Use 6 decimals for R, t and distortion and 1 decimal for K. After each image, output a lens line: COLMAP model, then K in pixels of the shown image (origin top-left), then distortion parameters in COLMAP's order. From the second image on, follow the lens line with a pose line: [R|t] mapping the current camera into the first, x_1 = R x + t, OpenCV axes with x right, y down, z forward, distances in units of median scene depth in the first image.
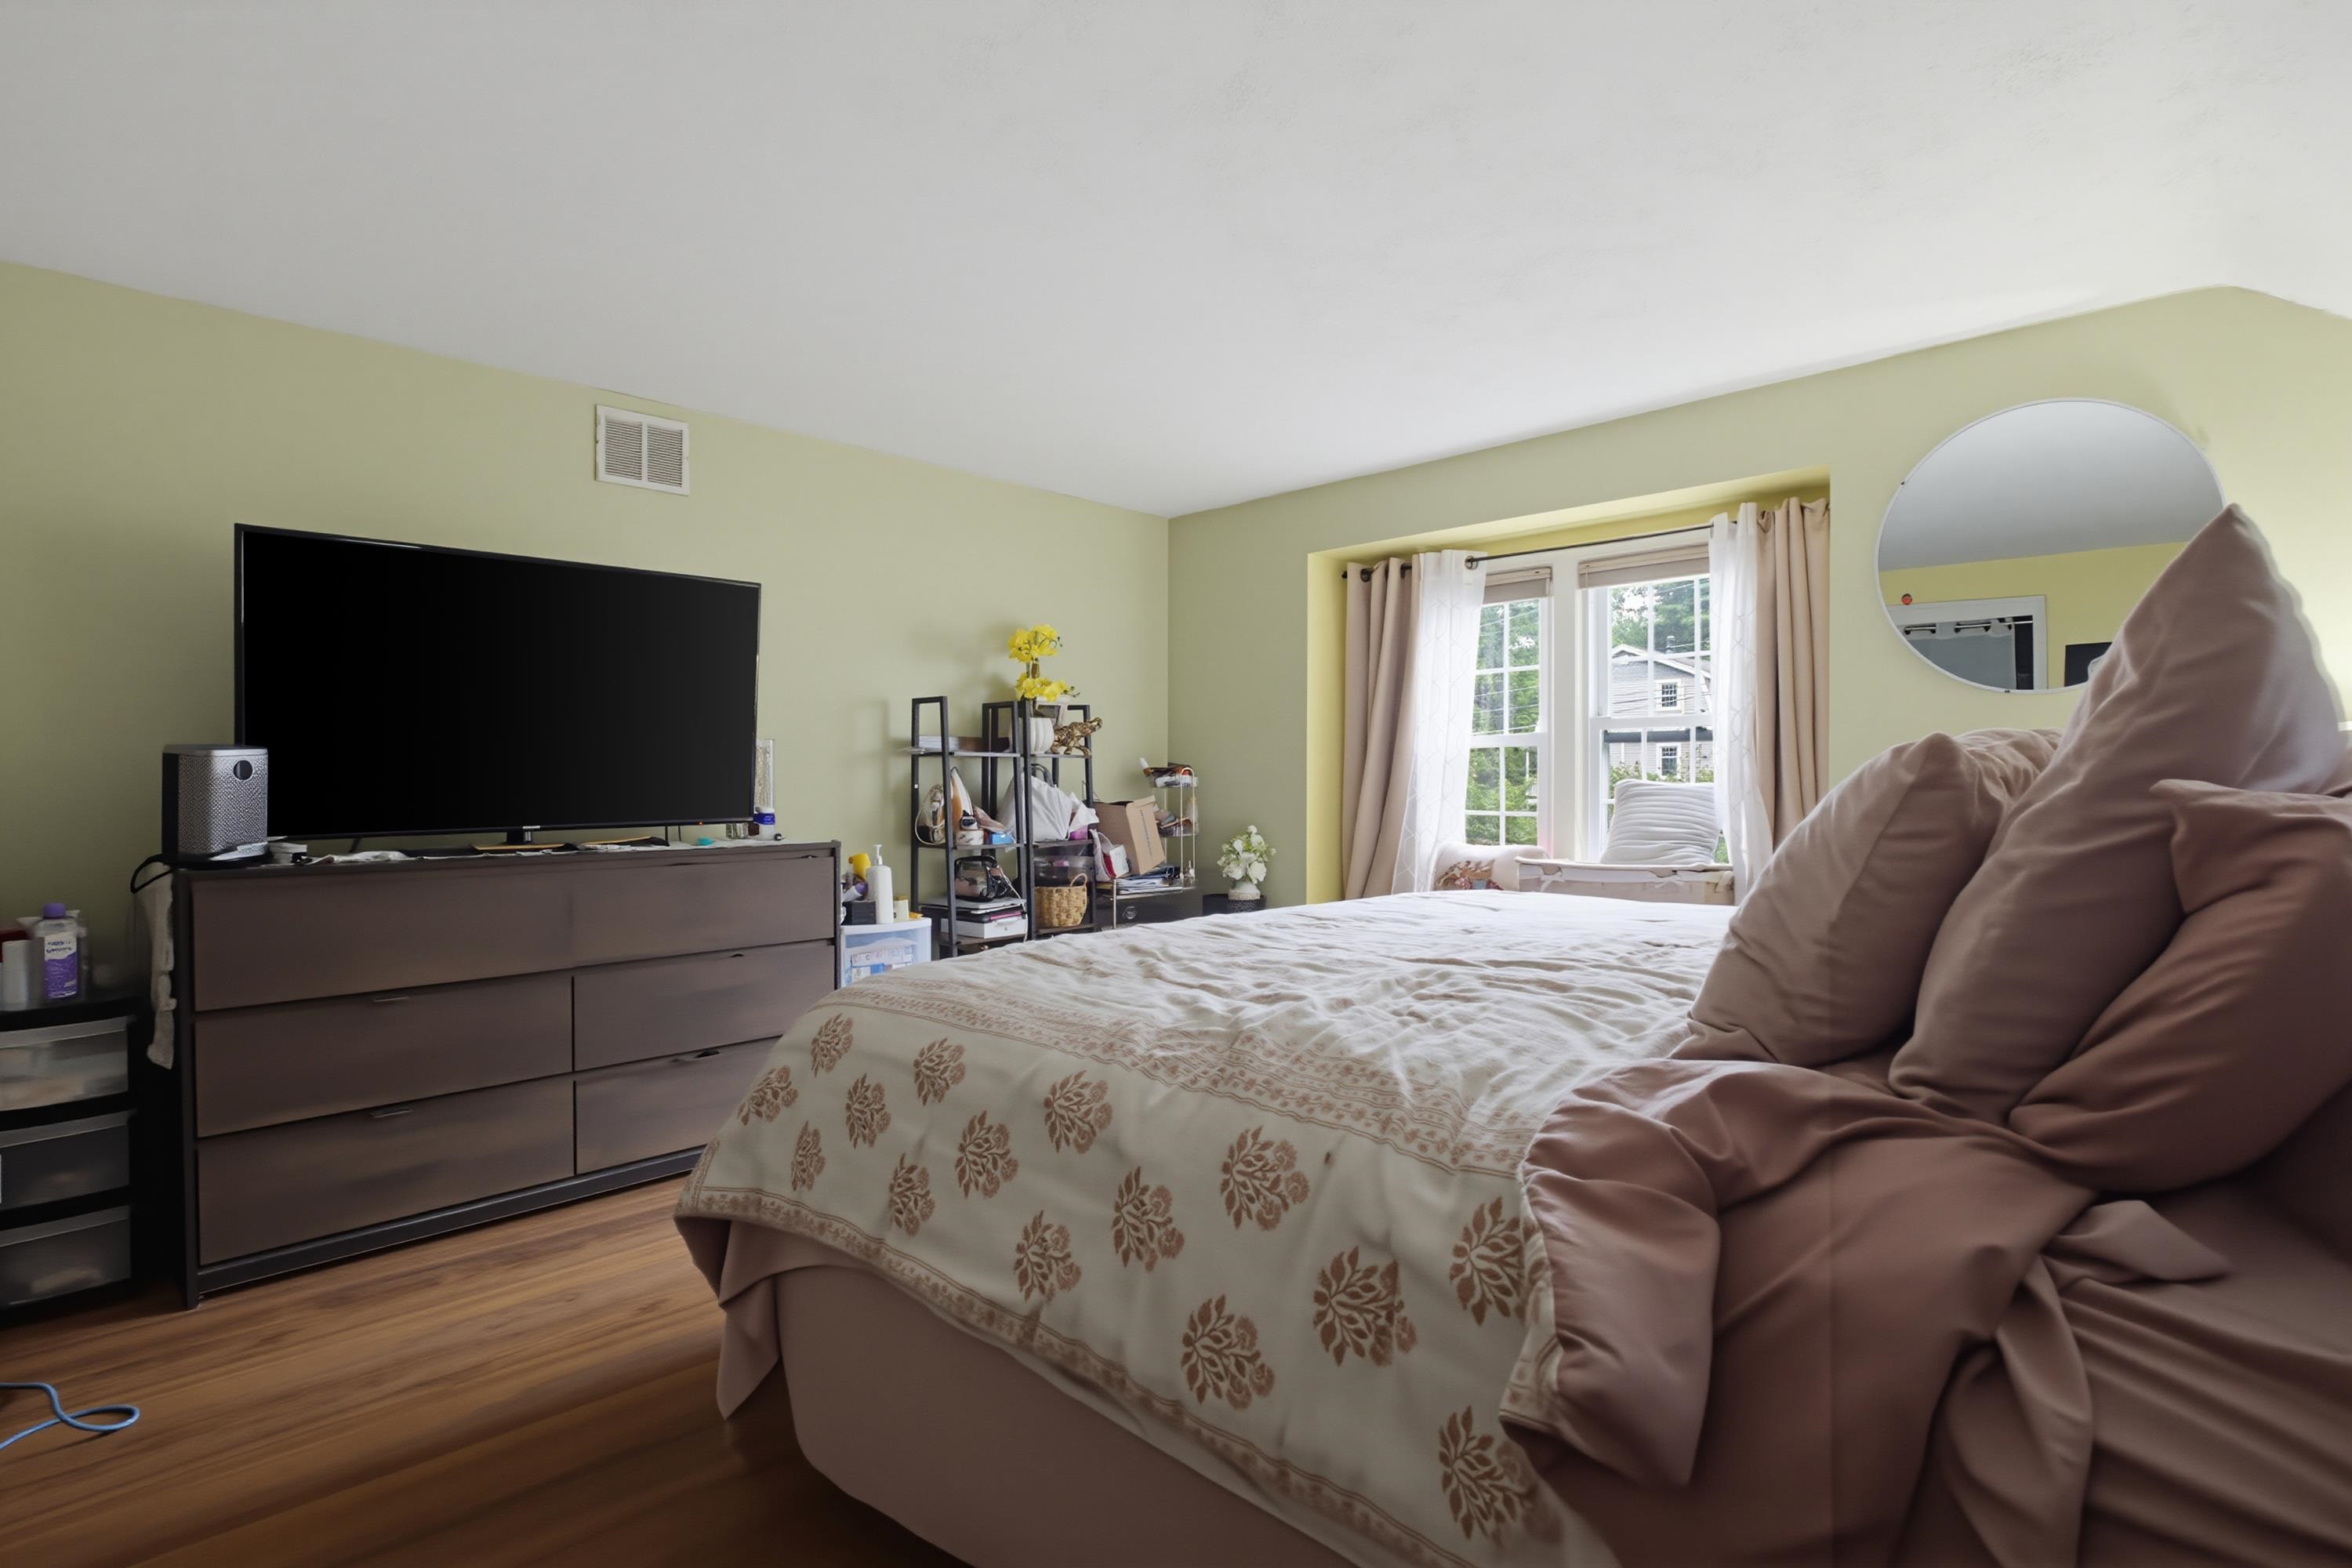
lens RADIAL K [[1141.6, 0, 1204.8], [0, 1141.6, 790.5], [0, 0, 1]] dist [-0.026781, 0.000525]
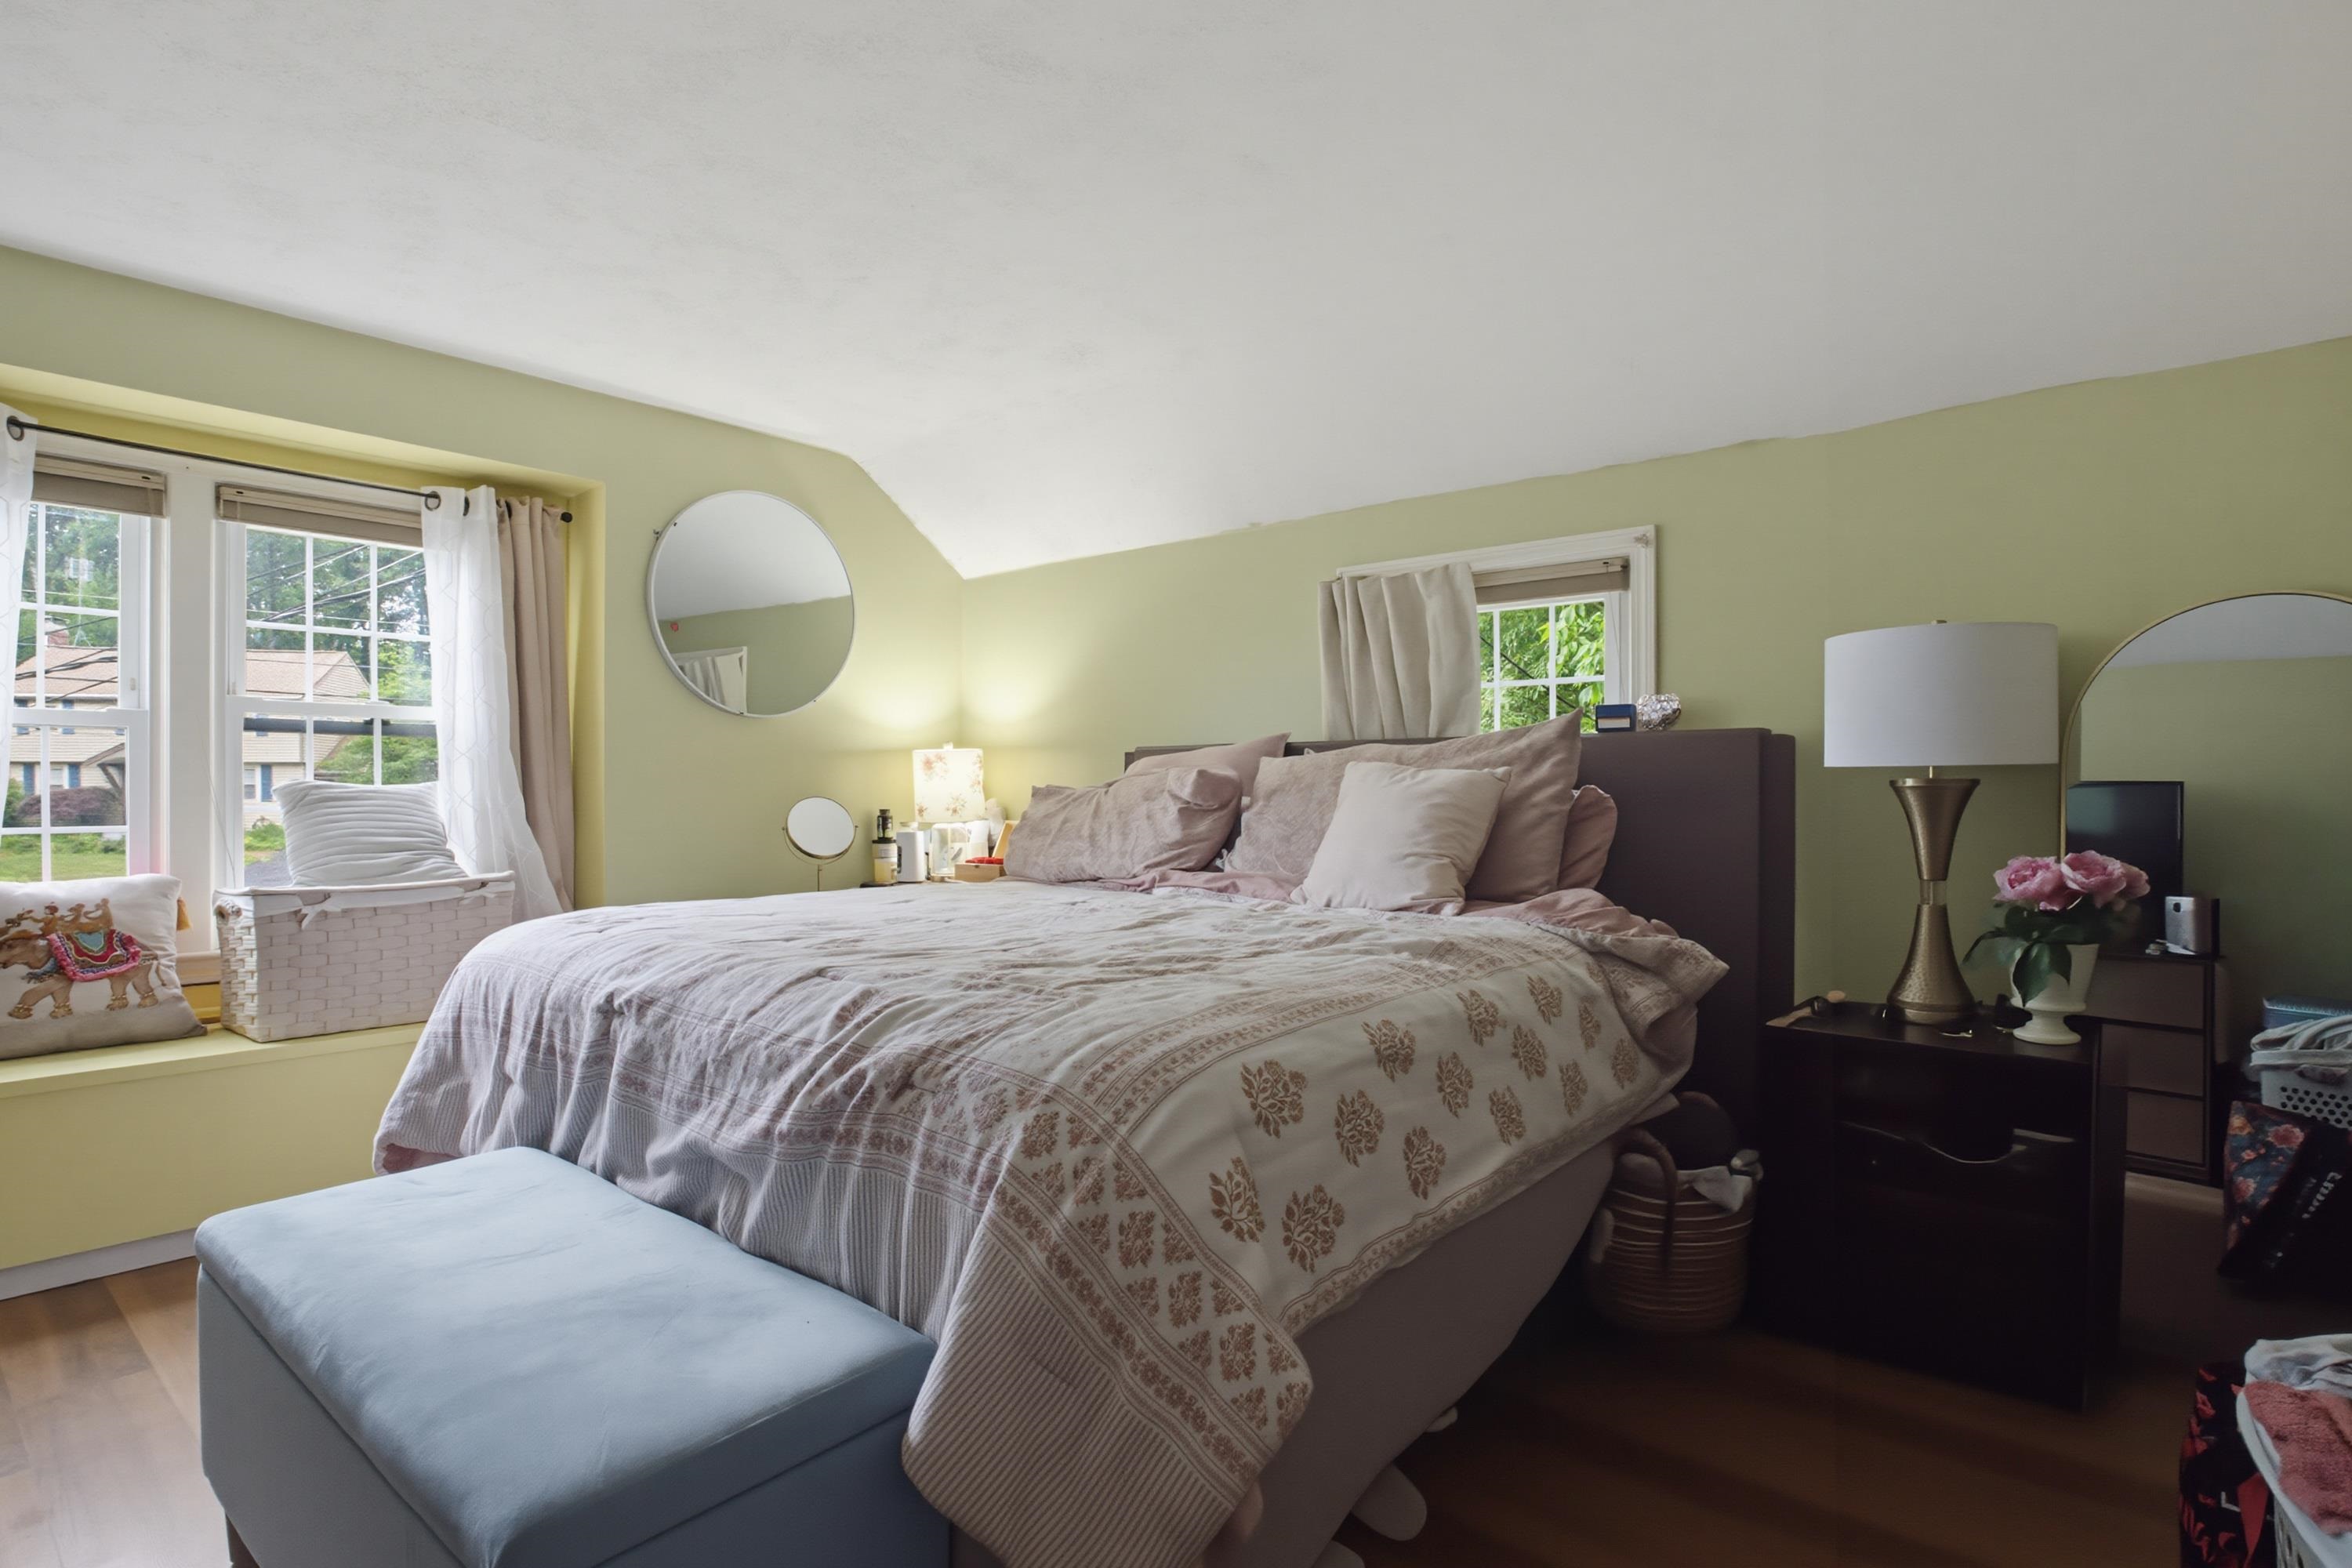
lens RADIAL K [[1141.6, 0, 1204.8], [0, 1141.6, 790.5], [0, 0, 1]] dist [-0.026781, 0.000525]
pose [[-0.080552, 0.000915, 0.996750, -0.452347], [0.002659, 0.999996, -0.000703, 0.000098], [-0.996747, 0.002594, -0.080554, 0.436316]]
